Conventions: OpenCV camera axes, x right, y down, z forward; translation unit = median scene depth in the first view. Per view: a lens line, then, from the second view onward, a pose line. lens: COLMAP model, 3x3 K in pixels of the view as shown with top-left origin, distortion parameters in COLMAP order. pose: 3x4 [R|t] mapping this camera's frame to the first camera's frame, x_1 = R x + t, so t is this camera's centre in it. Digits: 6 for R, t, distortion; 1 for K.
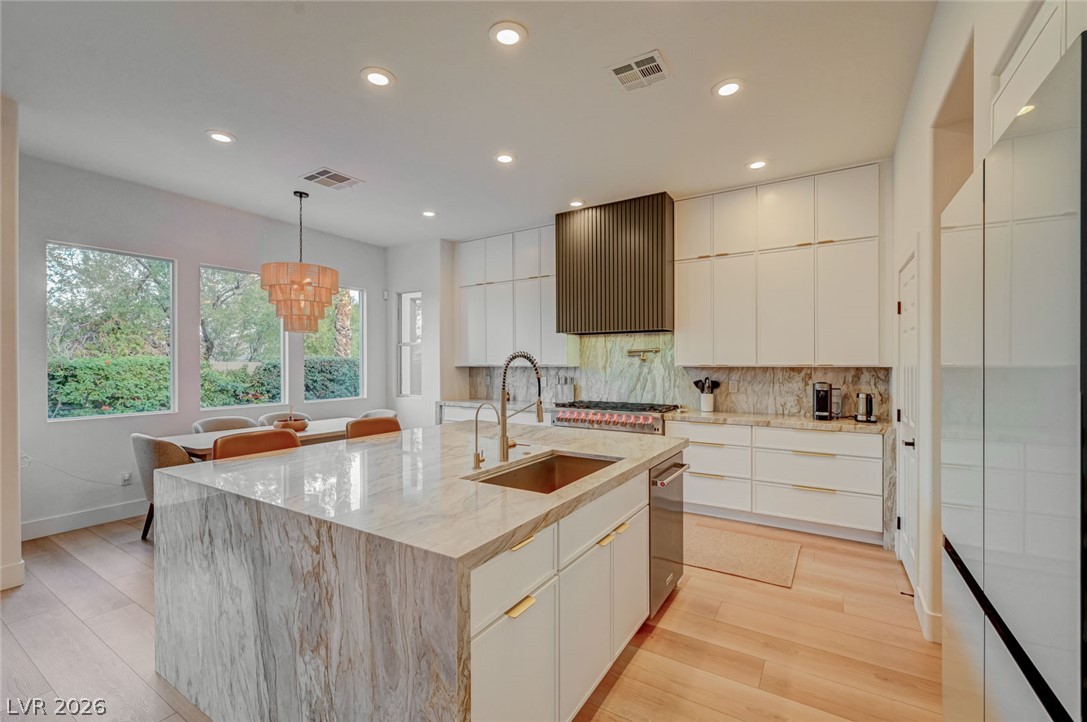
lens RADIAL K [[459.8, 0, 544.4], [0, 459.8, 363.2], [0, 0, 1]] dist [-0.002391, -0.000076]
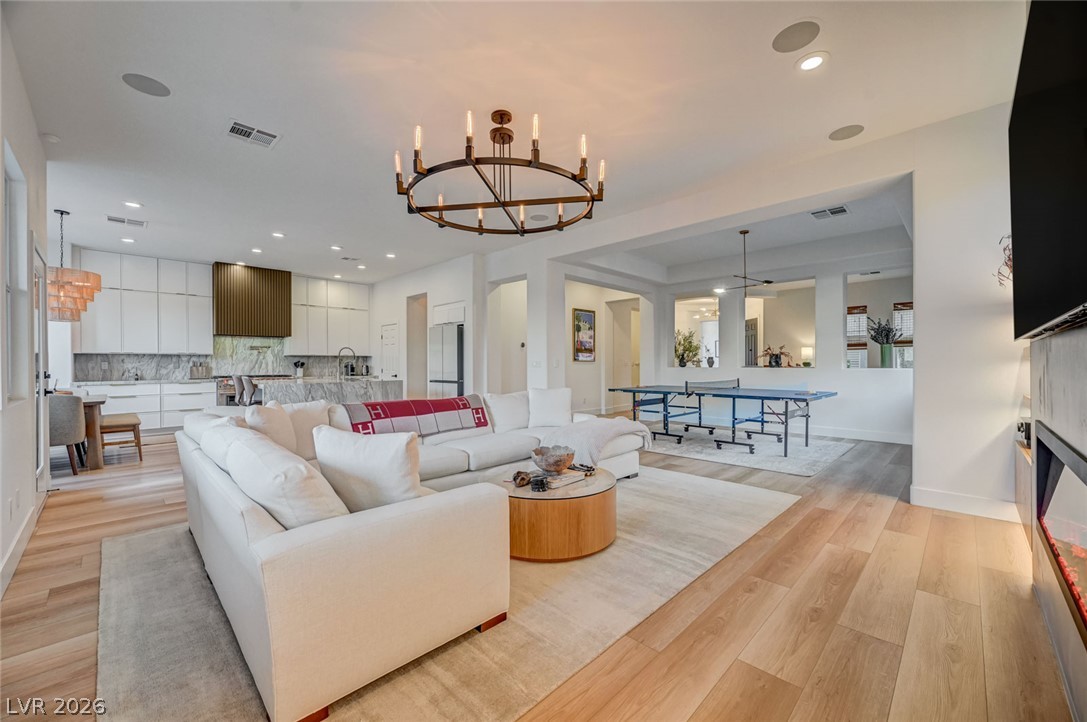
lens RADIAL K [[431.6, 0, 545.6], [0, 431.6, 364.7], [0, 0, 1]] dist [-0.000232, -0.000171]
pose [[0.216010, -0.001119, 0.976391, -1.312015], [0.003107, 0.999995, 0.000459, 0.051201], [-0.976386, 0.002935, 0.216012, -0.519270]]
